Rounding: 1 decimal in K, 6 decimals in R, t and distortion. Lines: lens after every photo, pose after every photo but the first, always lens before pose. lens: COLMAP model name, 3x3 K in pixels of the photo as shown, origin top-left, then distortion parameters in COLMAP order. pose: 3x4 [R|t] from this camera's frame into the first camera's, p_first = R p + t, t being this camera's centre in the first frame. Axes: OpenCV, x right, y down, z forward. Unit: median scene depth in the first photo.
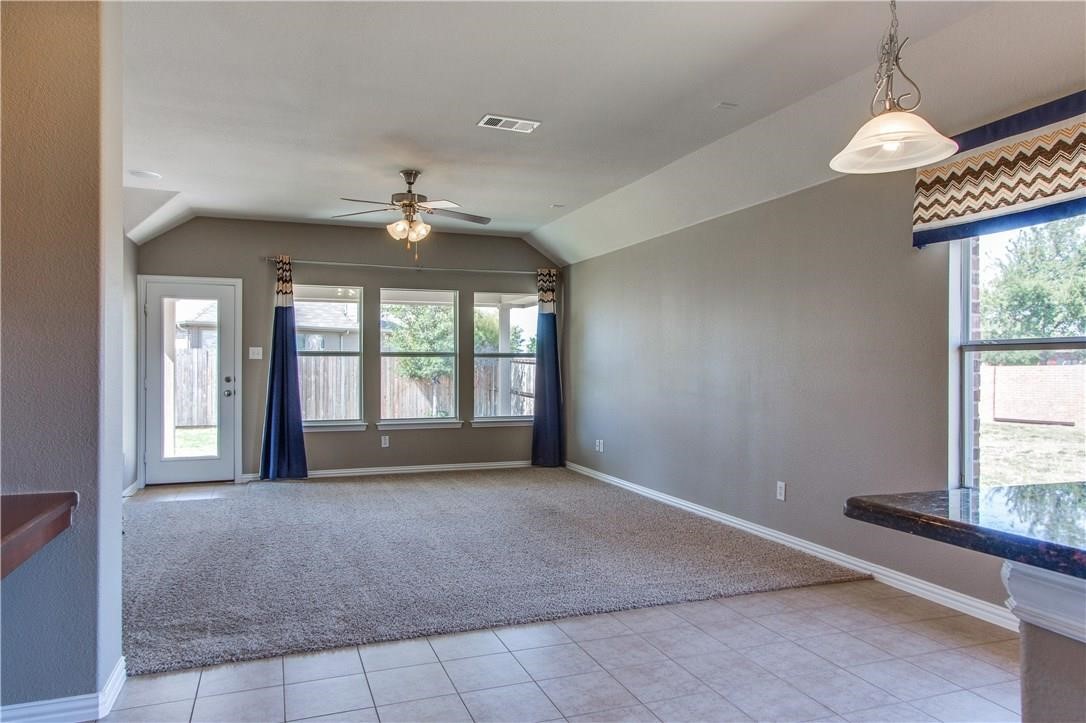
lens RADIAL K [[704.8, 0, 537.7], [0, 704.8, 367.9], [0, 0, 1]] dist [-0.021257, 0.000033]
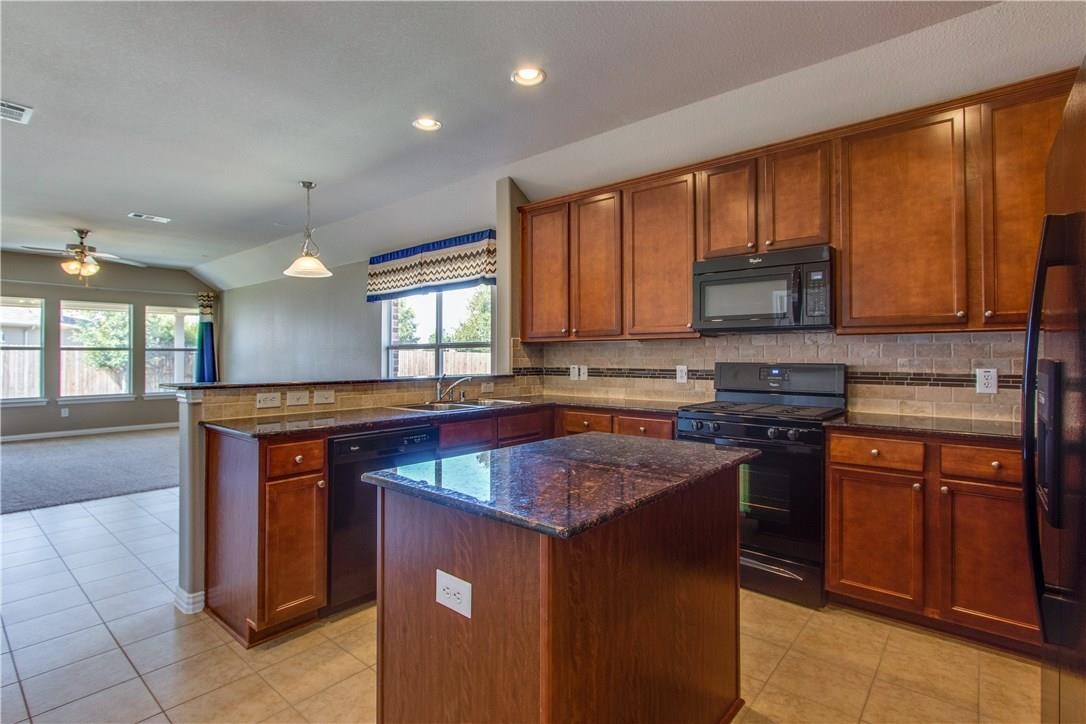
lens RADIAL K [[516.7, 0, 539.9], [0, 516.7, 352.3], [0, 0, 1]] dist [-0.014767, 0.000593]
pose [[0.869491, 0.001813, 0.493945, 0.102958], [0.004620, 0.999920, -0.011802, 0.003937], [-0.493926, 0.012544, 0.869413, -0.342263]]
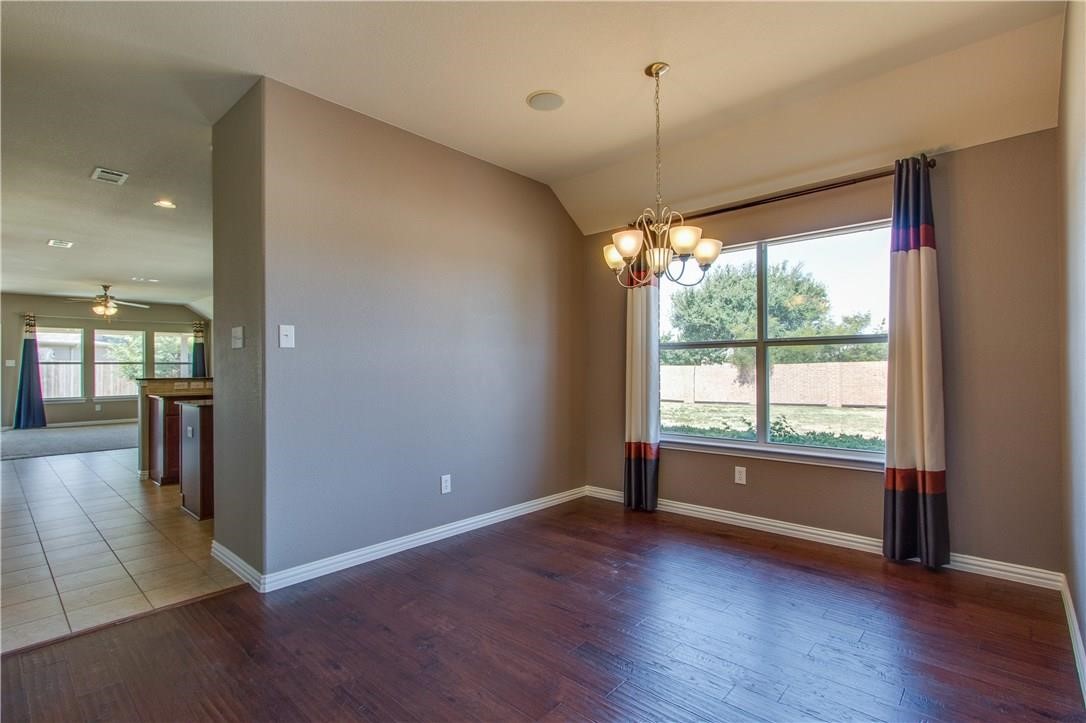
lens RADIAL K [[516.7, 0, 550.3], [0, 516.7, 363.0], [0, 0, 1]] dist [-0.014767, 0.000593]
pose [[0.887195, -0.006430, 0.461349, 0.260214], [0.013754, 0.999827, -0.012516, 0.016280], [-0.461189, 0.017450, 0.887130, -0.895987]]
